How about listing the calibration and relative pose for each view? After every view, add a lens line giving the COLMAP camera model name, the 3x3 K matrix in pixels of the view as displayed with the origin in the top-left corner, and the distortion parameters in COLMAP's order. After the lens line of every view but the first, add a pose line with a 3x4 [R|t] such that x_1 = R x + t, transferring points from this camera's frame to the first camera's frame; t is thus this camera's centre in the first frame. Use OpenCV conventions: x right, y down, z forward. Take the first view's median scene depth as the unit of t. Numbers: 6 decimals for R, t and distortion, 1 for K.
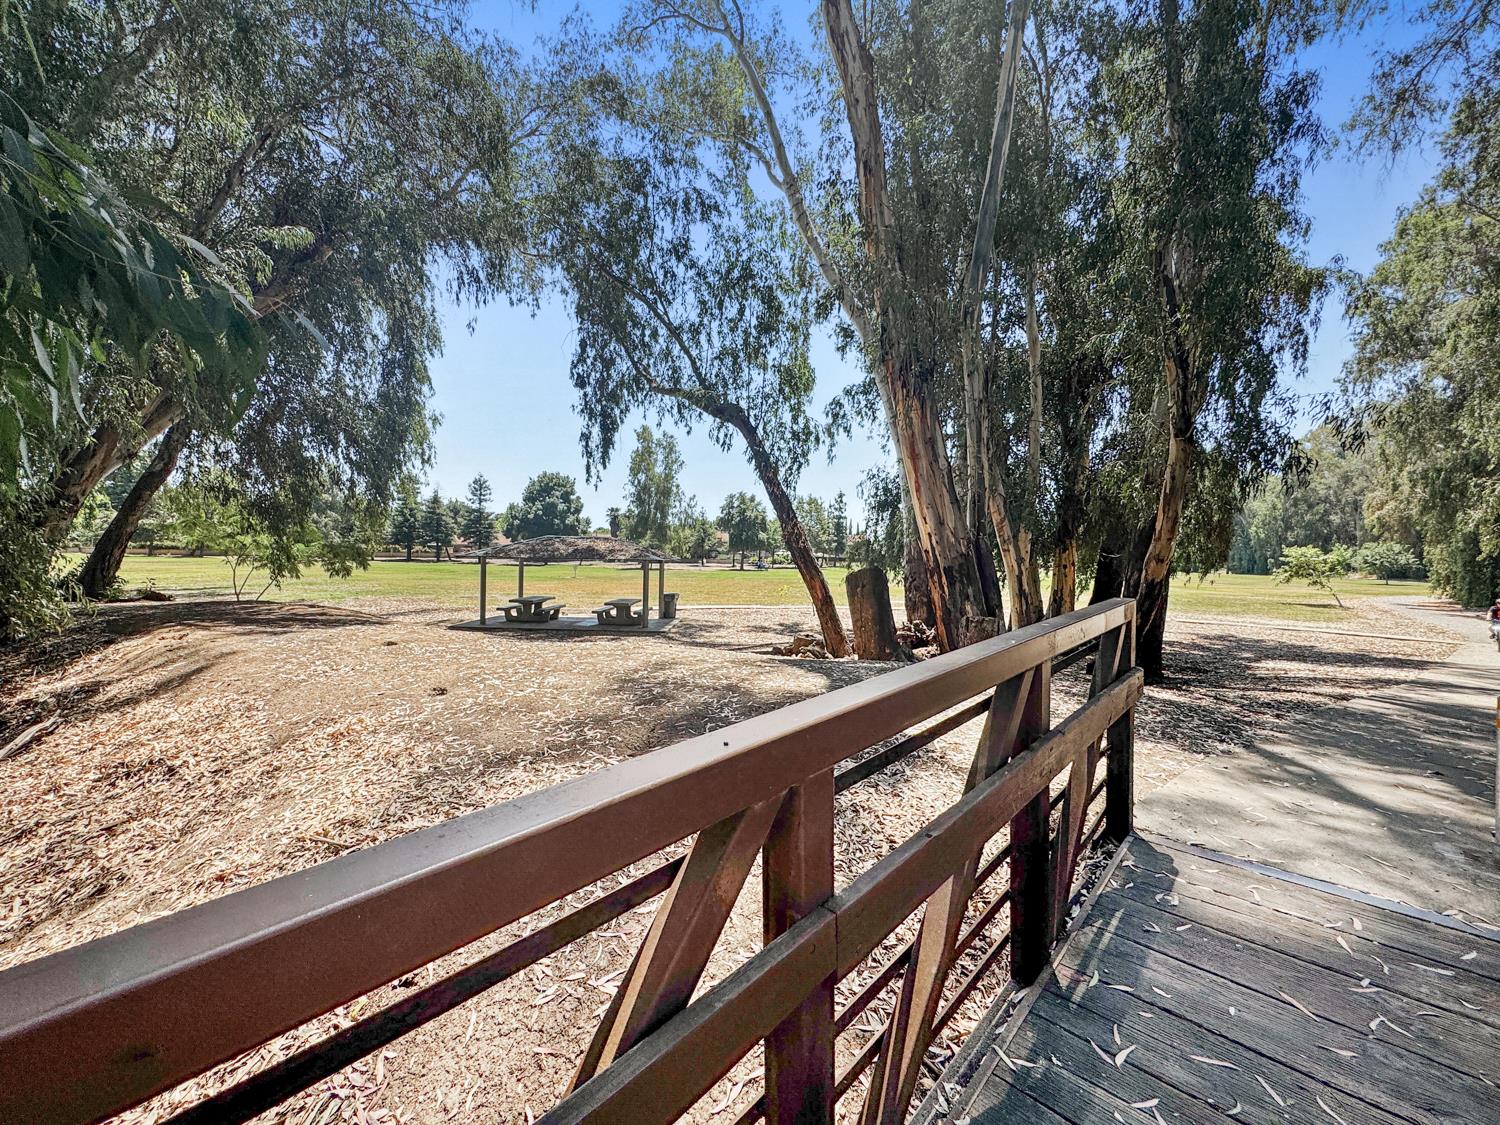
lens RADIAL K [[609.4, 0, 750.0], [0, 609.4, 562.5], [0, 0, 1]] dist [0.002033, 0.000137]
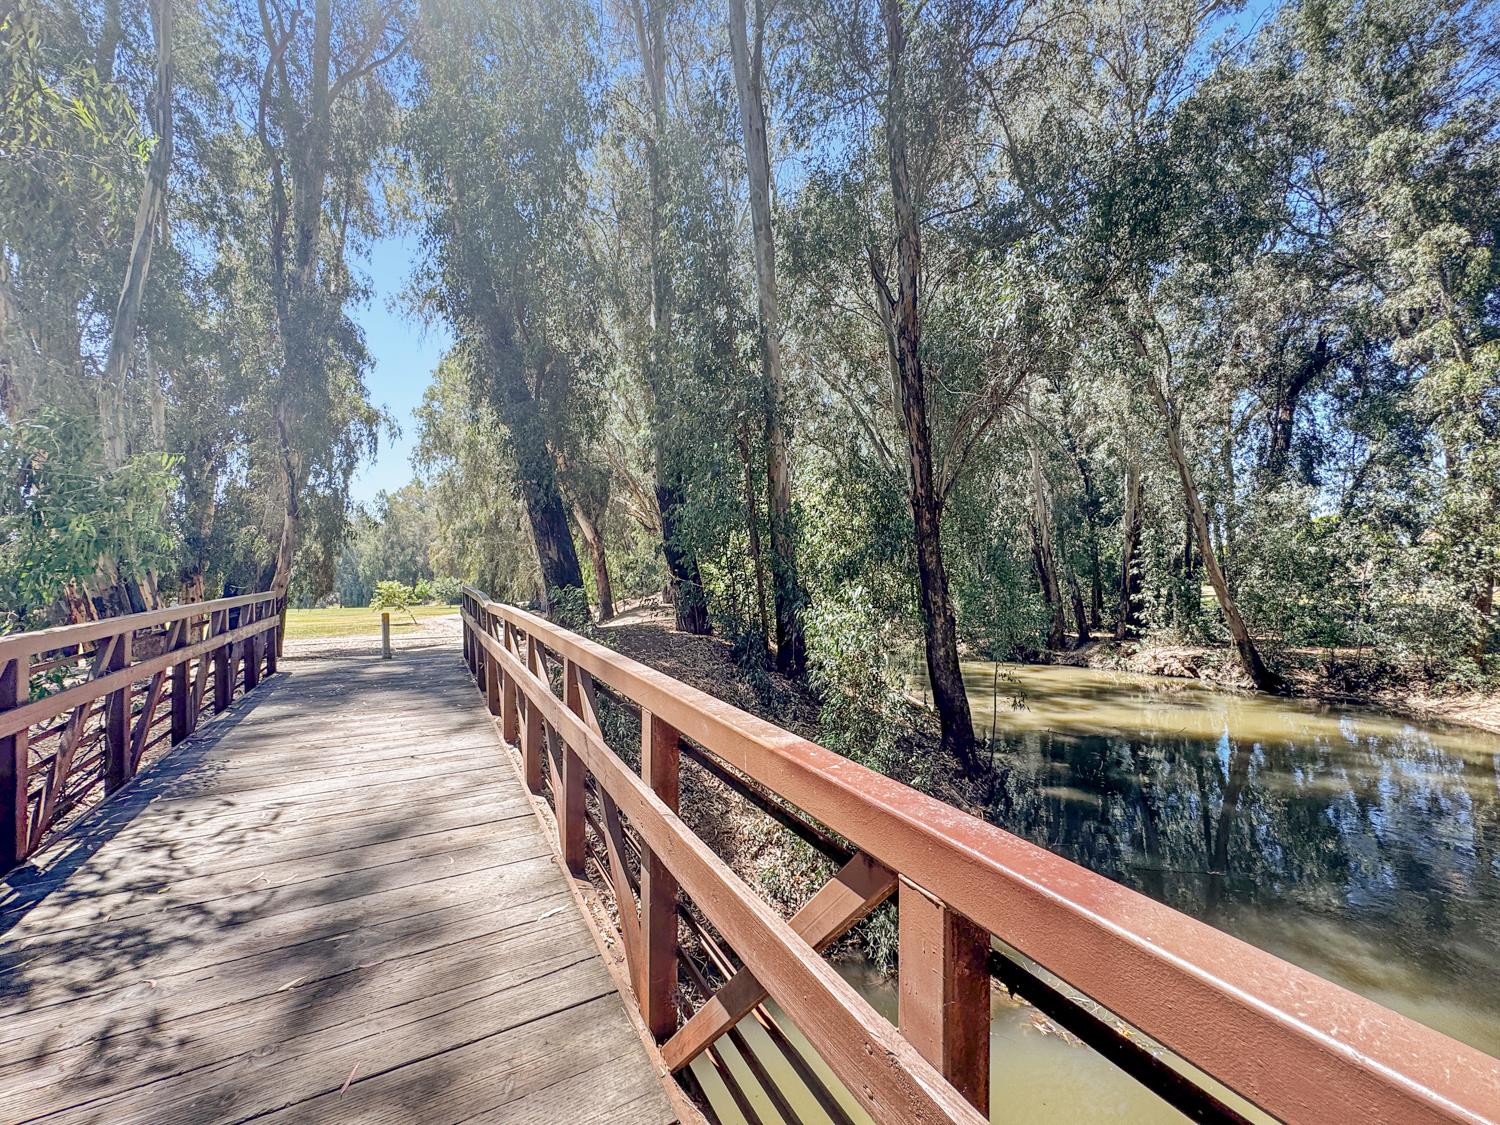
lens RADIAL K [[609.4, 0, 750.0], [0, 609.4, 562.5], [0, 0, 1]] dist [0.002033, 0.000137]
pose [[0.312434, 0.010513, 0.949881, -0.191833], [0.048652, 0.998449, -0.027053, 0.015231], [-0.948693, 0.054666, 0.311438, -0.277271]]
